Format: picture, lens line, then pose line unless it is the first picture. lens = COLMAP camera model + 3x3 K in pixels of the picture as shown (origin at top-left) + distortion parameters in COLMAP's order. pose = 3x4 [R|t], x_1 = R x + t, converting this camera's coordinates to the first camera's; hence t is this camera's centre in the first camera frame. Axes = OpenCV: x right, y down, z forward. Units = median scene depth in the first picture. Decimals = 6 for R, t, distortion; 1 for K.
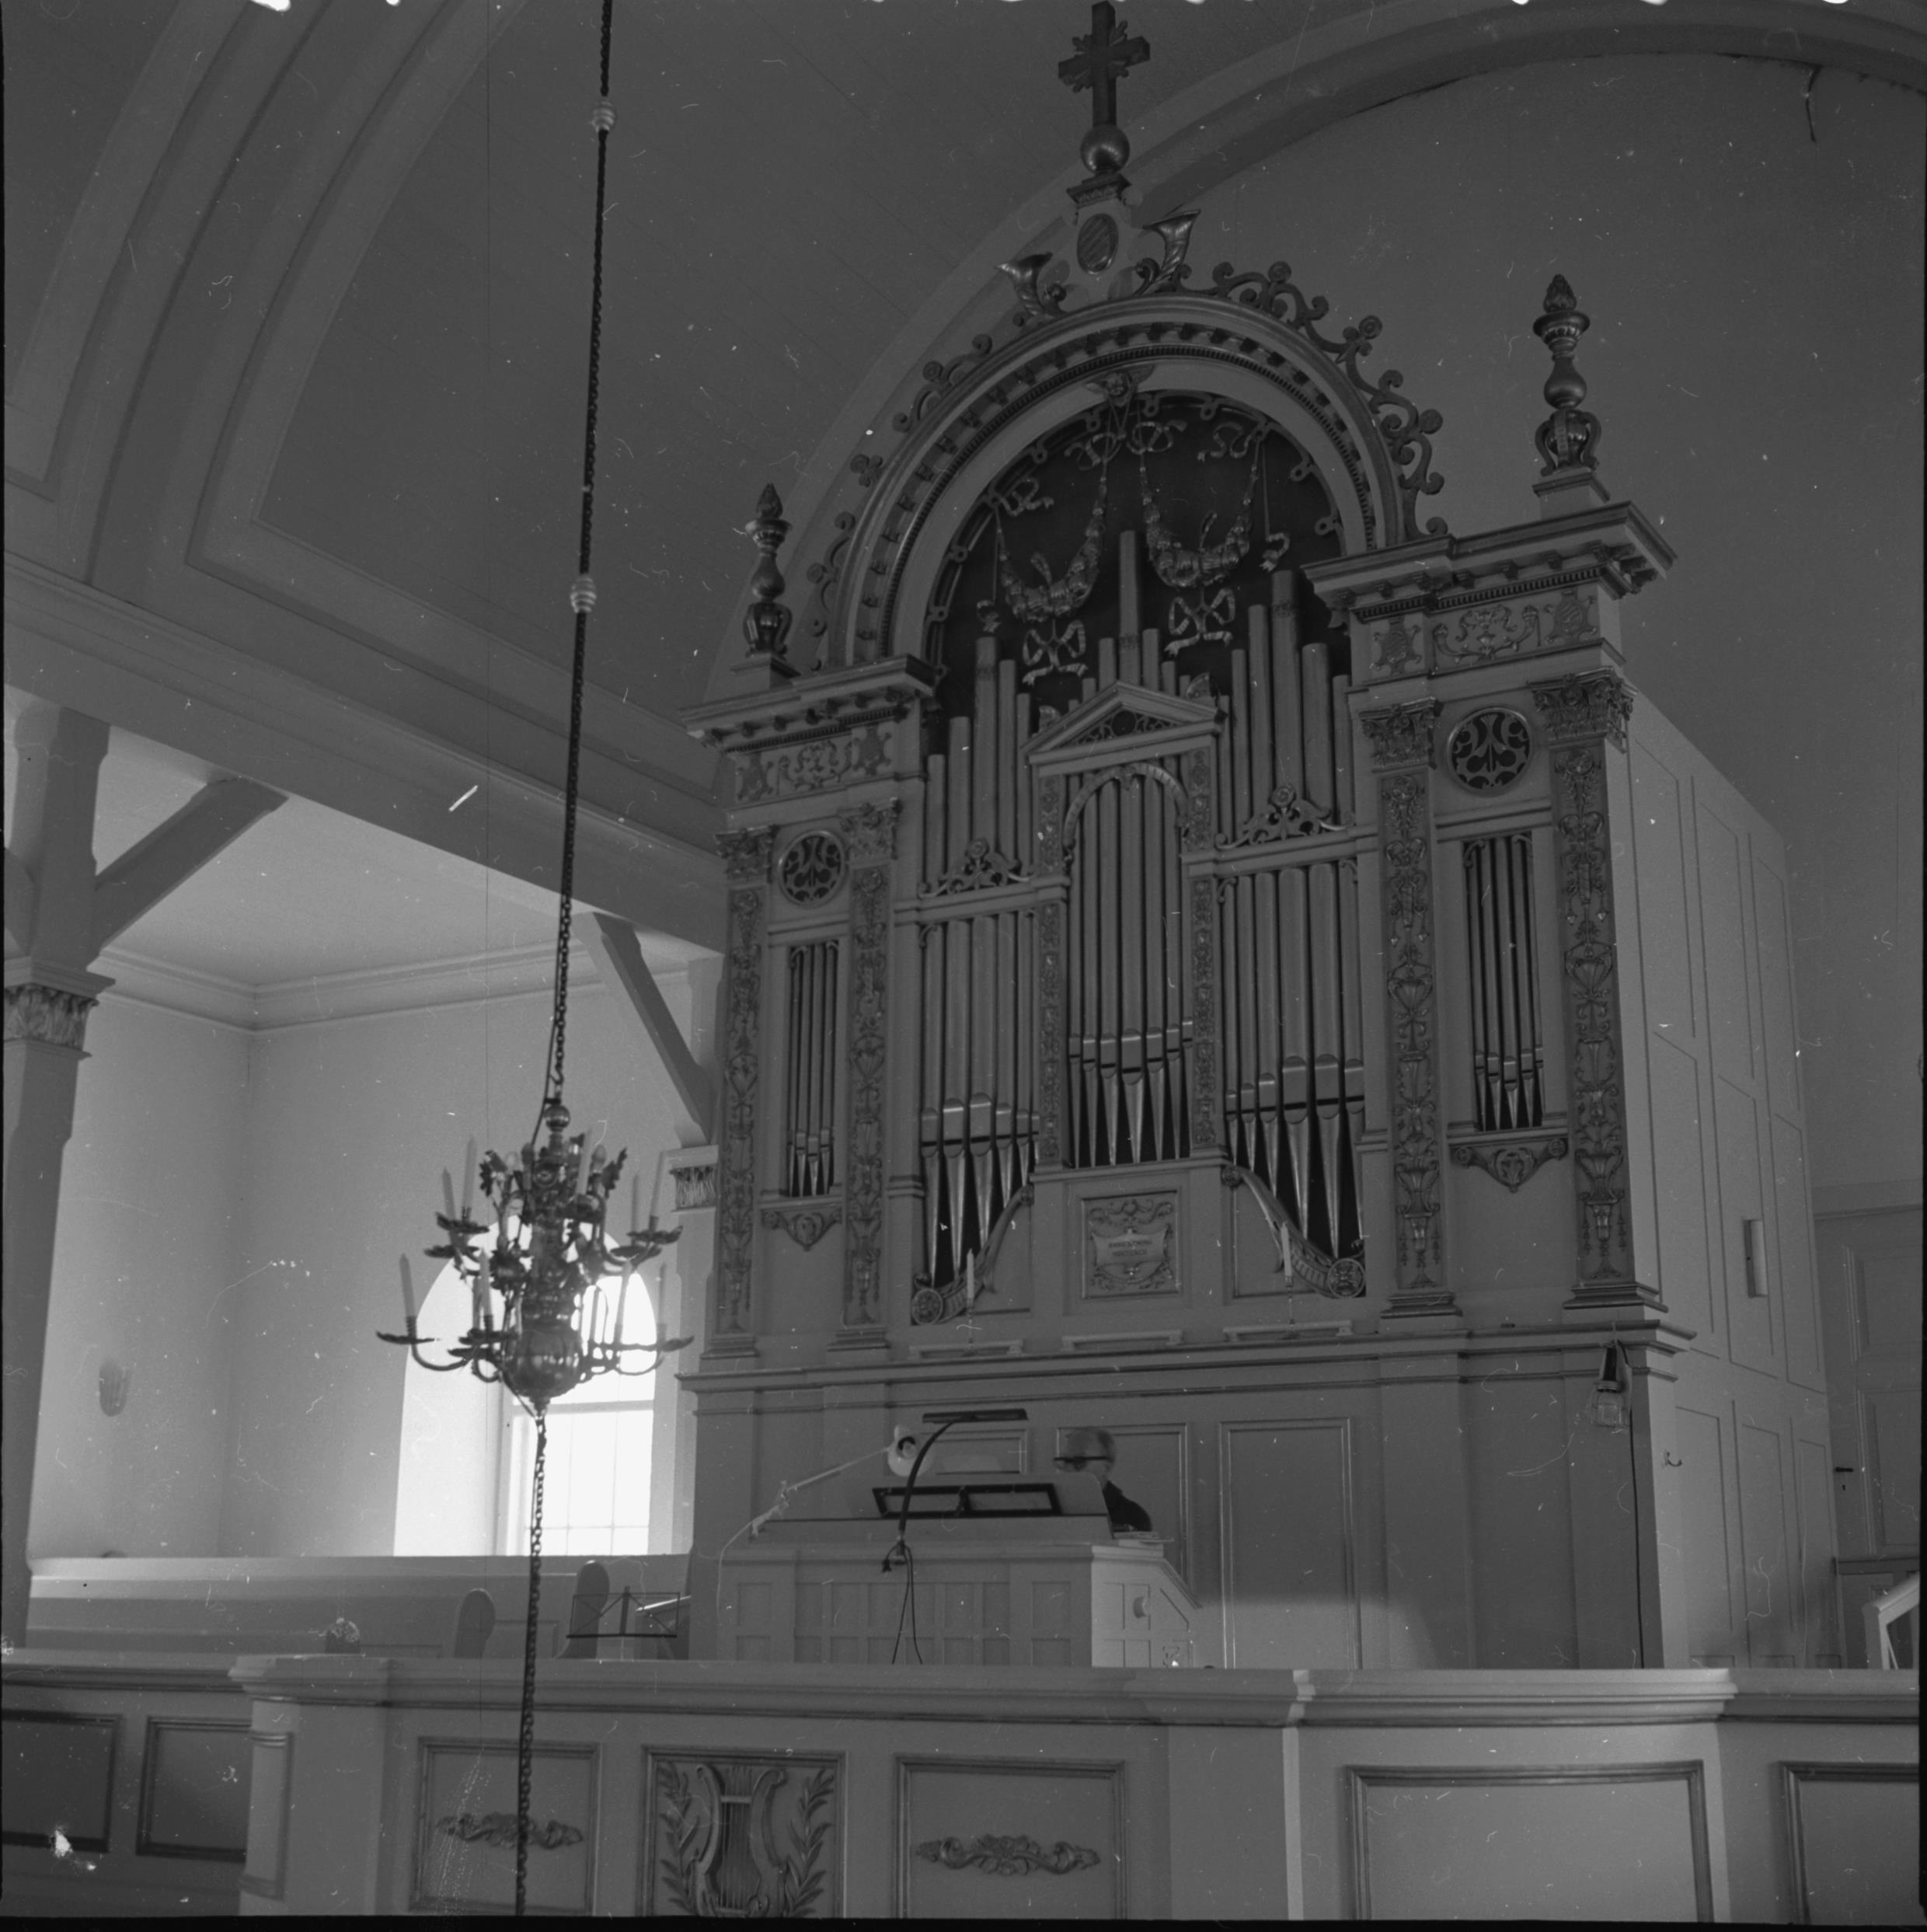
lens RADIAL K [[2585.9, 0, 963.5], [0, 2585.9, 966.0], [0, 0, 1]] dist [0.035383, -0.169035]
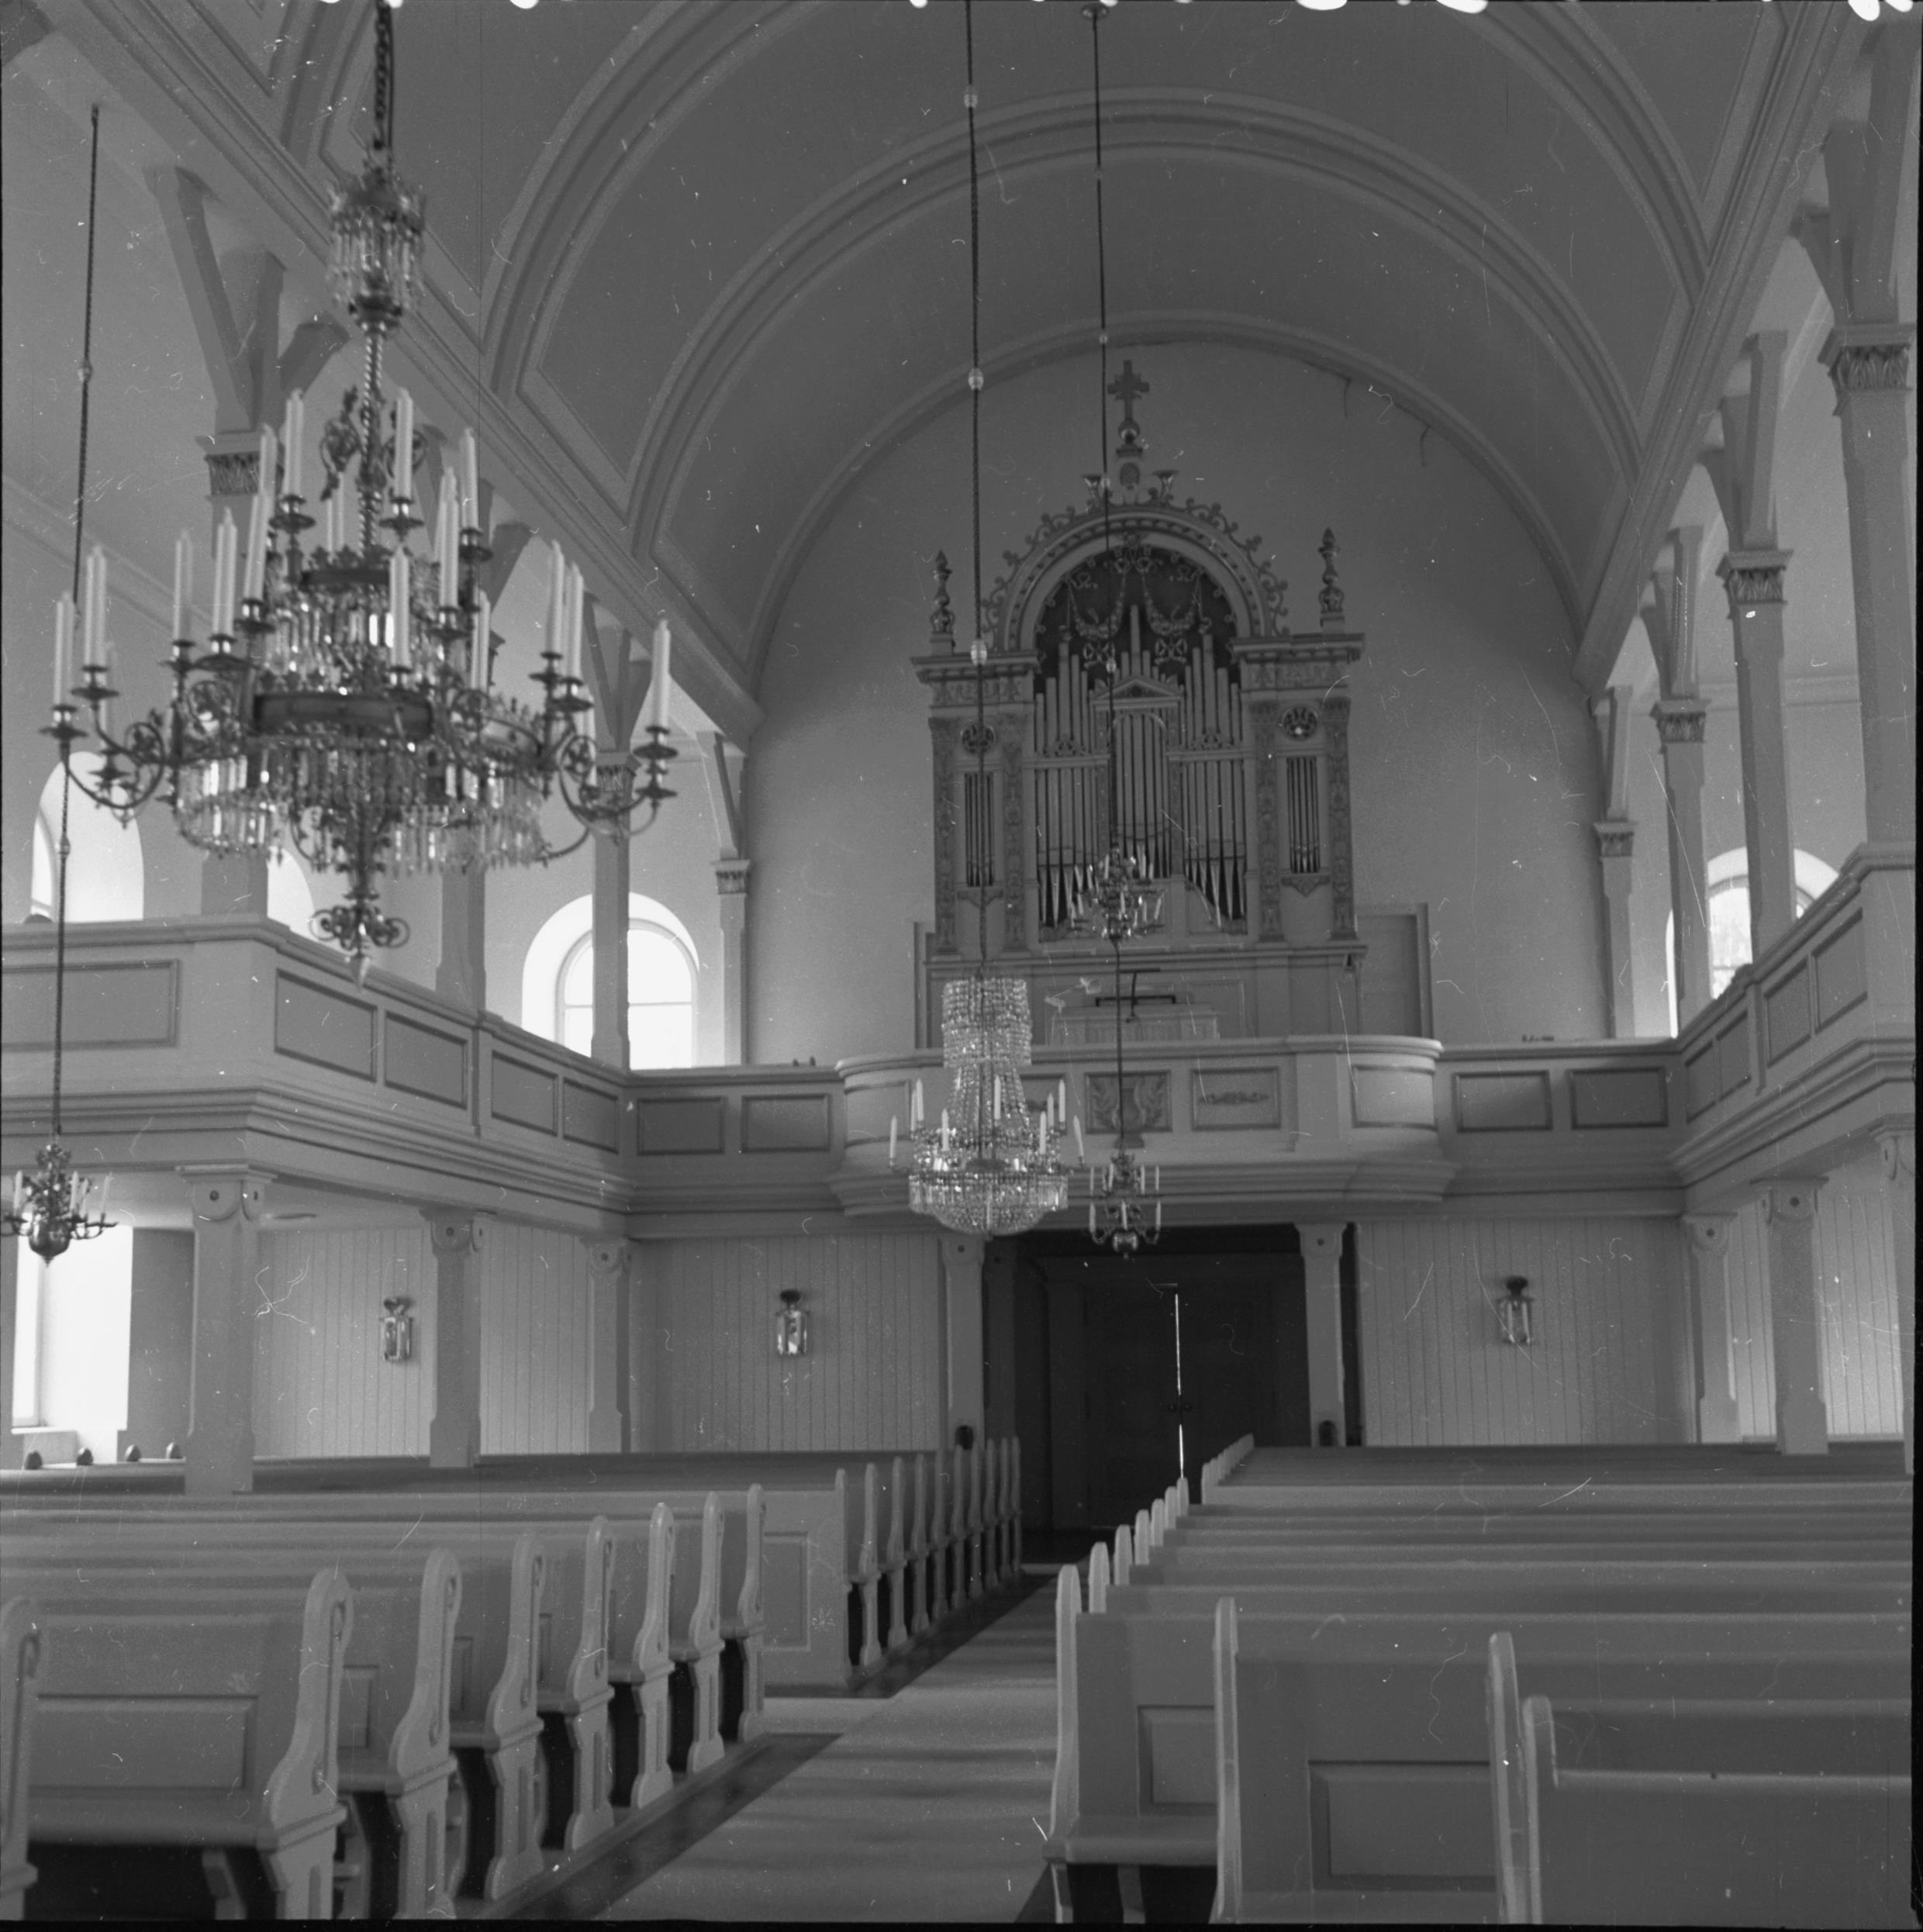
lens RADIAL K [[2586.4, 0, 961.5], [0, 2586.4, 966.0], [0, 0, 1]] dist [0.035383, -0.169035]
pose [[0.917637, 0.041267, 0.395270, -1.026880], [-0.078408, 0.993844, 0.078267, -0.018448], [-0.389607, -0.102813, 0.915224, -1.138350]]
